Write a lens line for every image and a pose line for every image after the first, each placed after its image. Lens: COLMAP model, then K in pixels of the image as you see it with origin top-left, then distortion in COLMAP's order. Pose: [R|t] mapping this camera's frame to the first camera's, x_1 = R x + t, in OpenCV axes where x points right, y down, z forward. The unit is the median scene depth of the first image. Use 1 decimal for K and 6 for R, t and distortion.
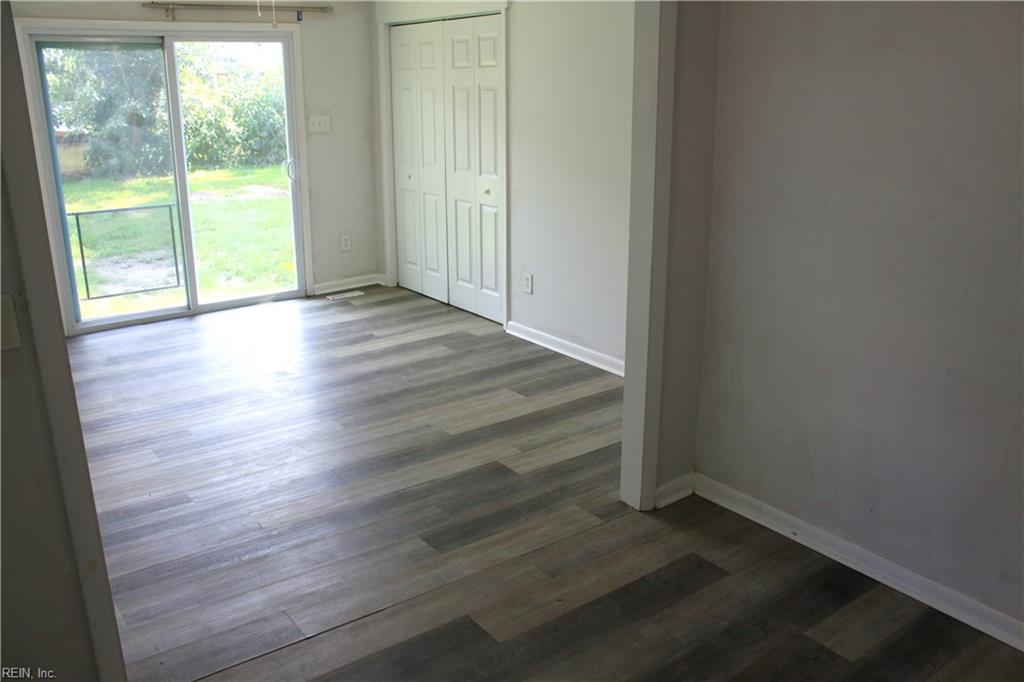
lens RADIAL K [[861.9, 0, 516.2], [0, 861.9, 340.1], [0, 0, 1]] dist [-0.155786, 0.139994]
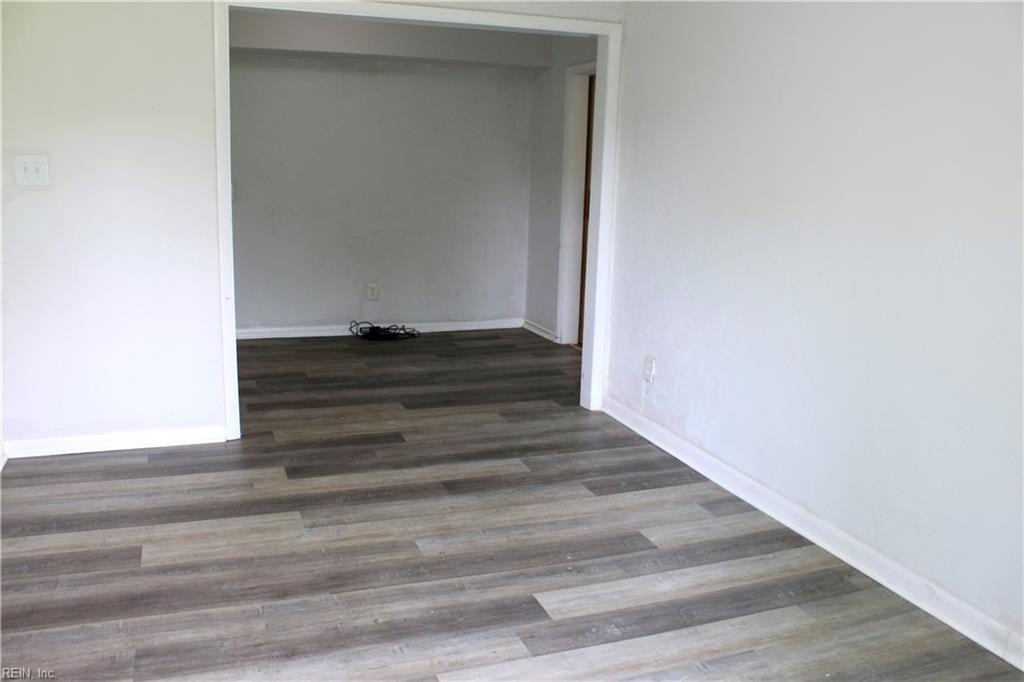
lens RADIAL K [[861.9, 0, 516.2], [0, 861.9, 340.1], [0, 0, 1]] dist [-0.155786, 0.139994]
pose [[-0.960118, -0.087647, 0.265503, -0.525072], [0.052097, 0.876886, 0.477867, -0.457127], [-0.274699, 0.472641, -0.837348, 1.691423]]
